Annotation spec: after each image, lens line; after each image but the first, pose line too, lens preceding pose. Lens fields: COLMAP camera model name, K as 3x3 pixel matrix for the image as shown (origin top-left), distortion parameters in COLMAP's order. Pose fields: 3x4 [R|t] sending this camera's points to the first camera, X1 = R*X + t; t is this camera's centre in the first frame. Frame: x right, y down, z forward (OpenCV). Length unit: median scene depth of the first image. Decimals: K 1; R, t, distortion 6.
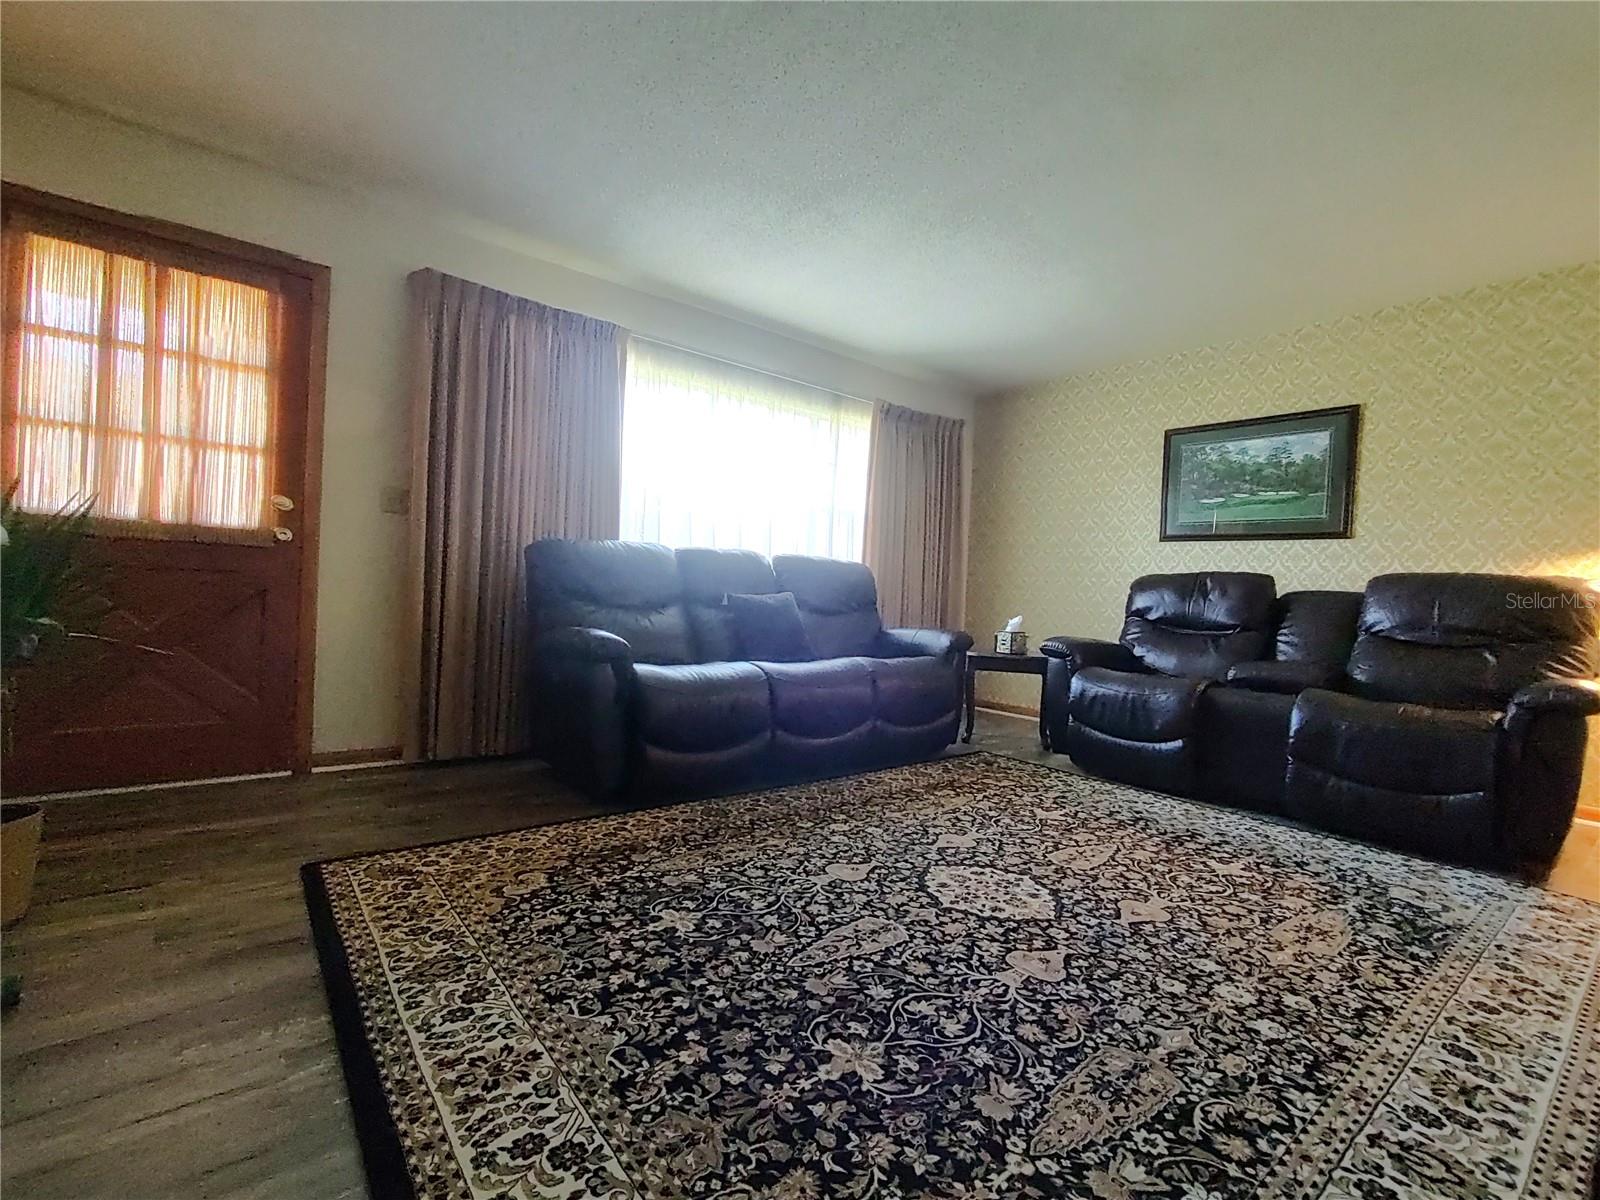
lens RADIAL K [[752.4, 0, 803.7], [0, 752.4, 602.9], [0, 0, 1]] dist [-0.005278, 0.002696]
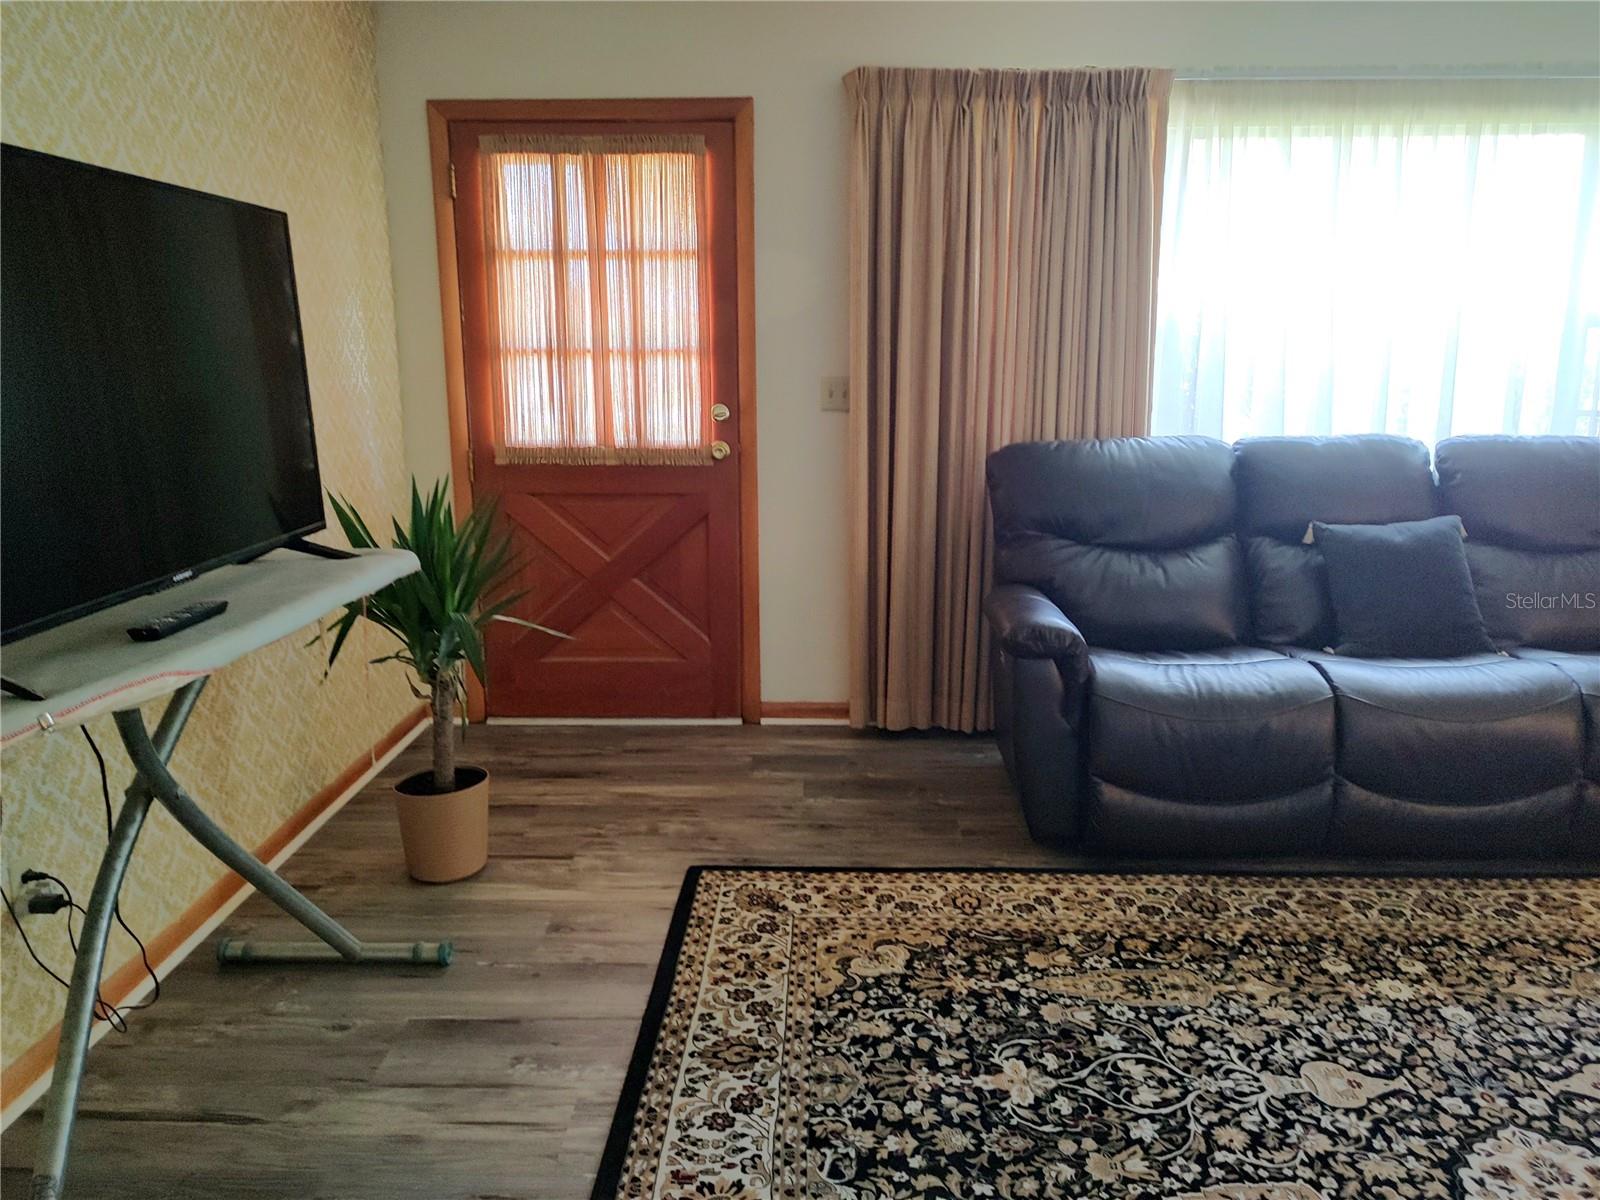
lens RADIAL K [[1178.7, 0, 744.2], [0, 1178.7, 581.2], [0, 0, 1]] dist [0.020078, -0.022433]
pose [[0.742260, 0.078708, -0.665474, 0.322537], [0.039125, 0.986294, 0.160292, -0.229121], [0.668969, -0.145015, 0.729007, 0.036929]]
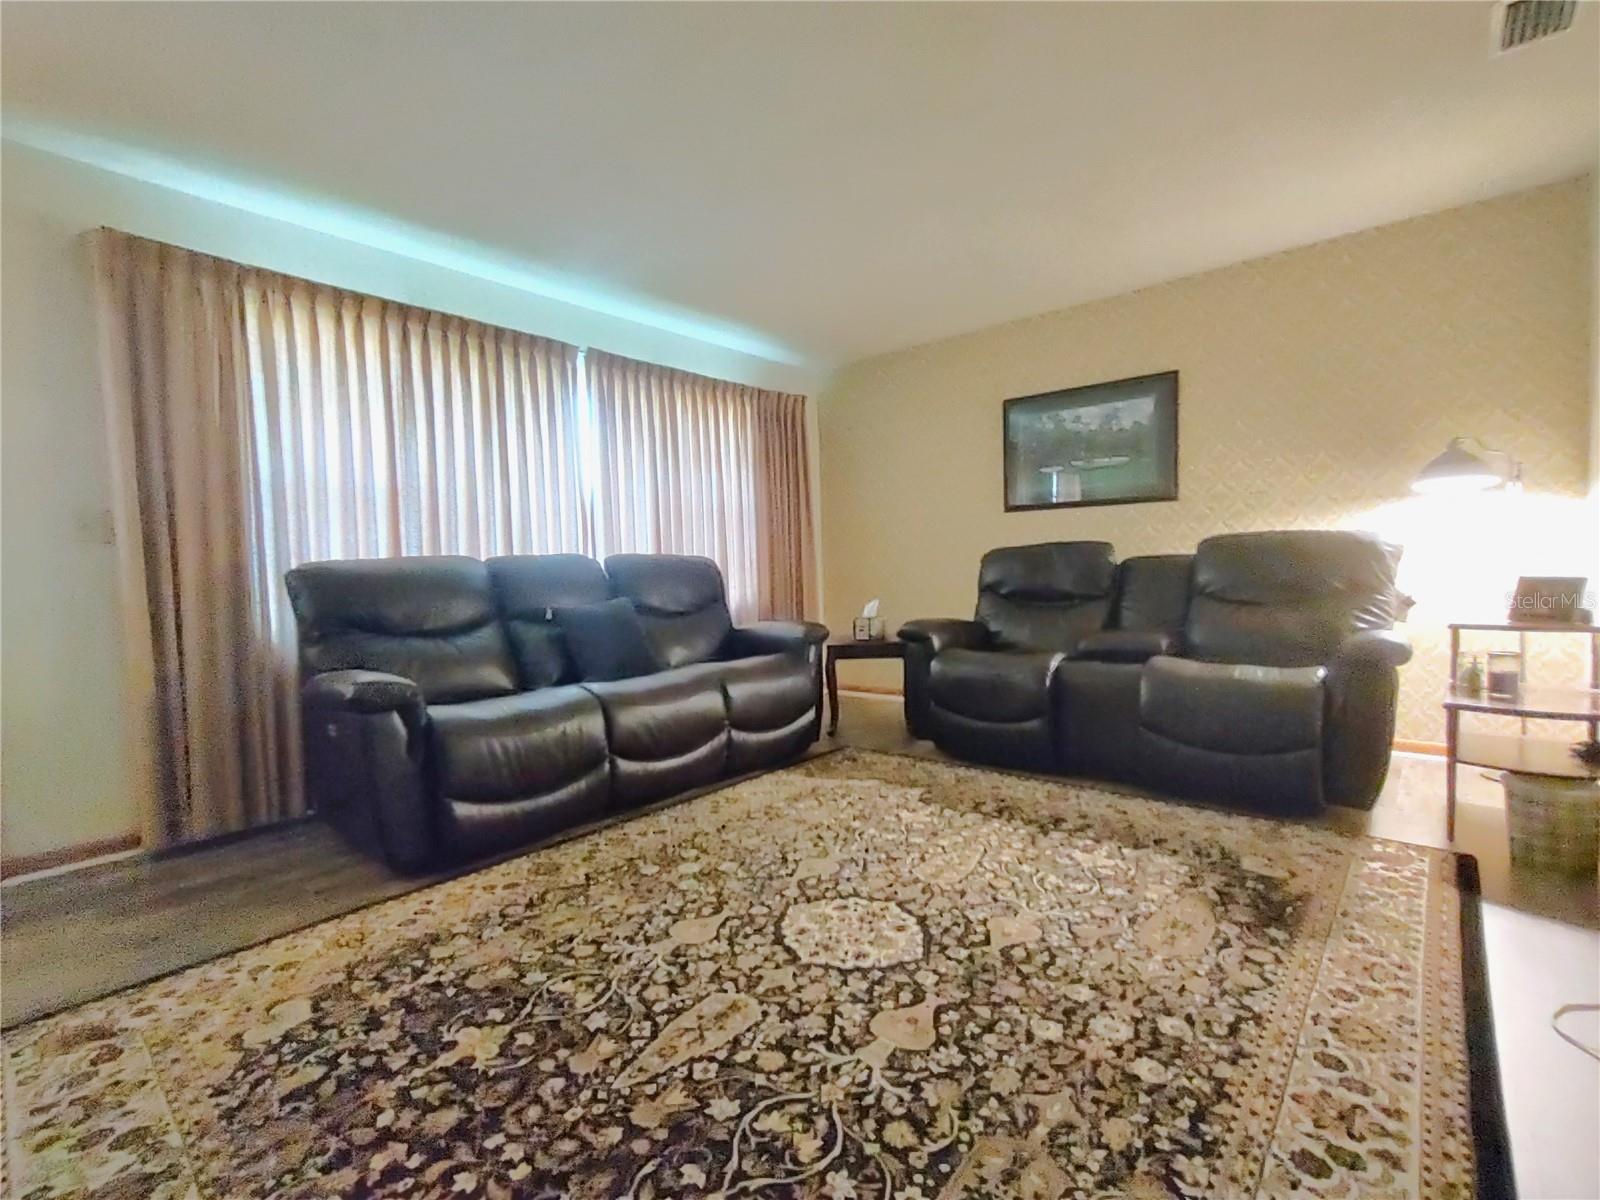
lens RADIAL K [[752.4, 0, 814.4], [0, 752.4, 600.7], [0, 0, 1]] dist [-0.005278, 0.002696]
pose [[0.979868, -0.083244, 0.181463, 0.070760], [0.077492, 0.996246, 0.038573, -0.048964], [-0.183993, -0.023735, 0.982641, 0.131362]]
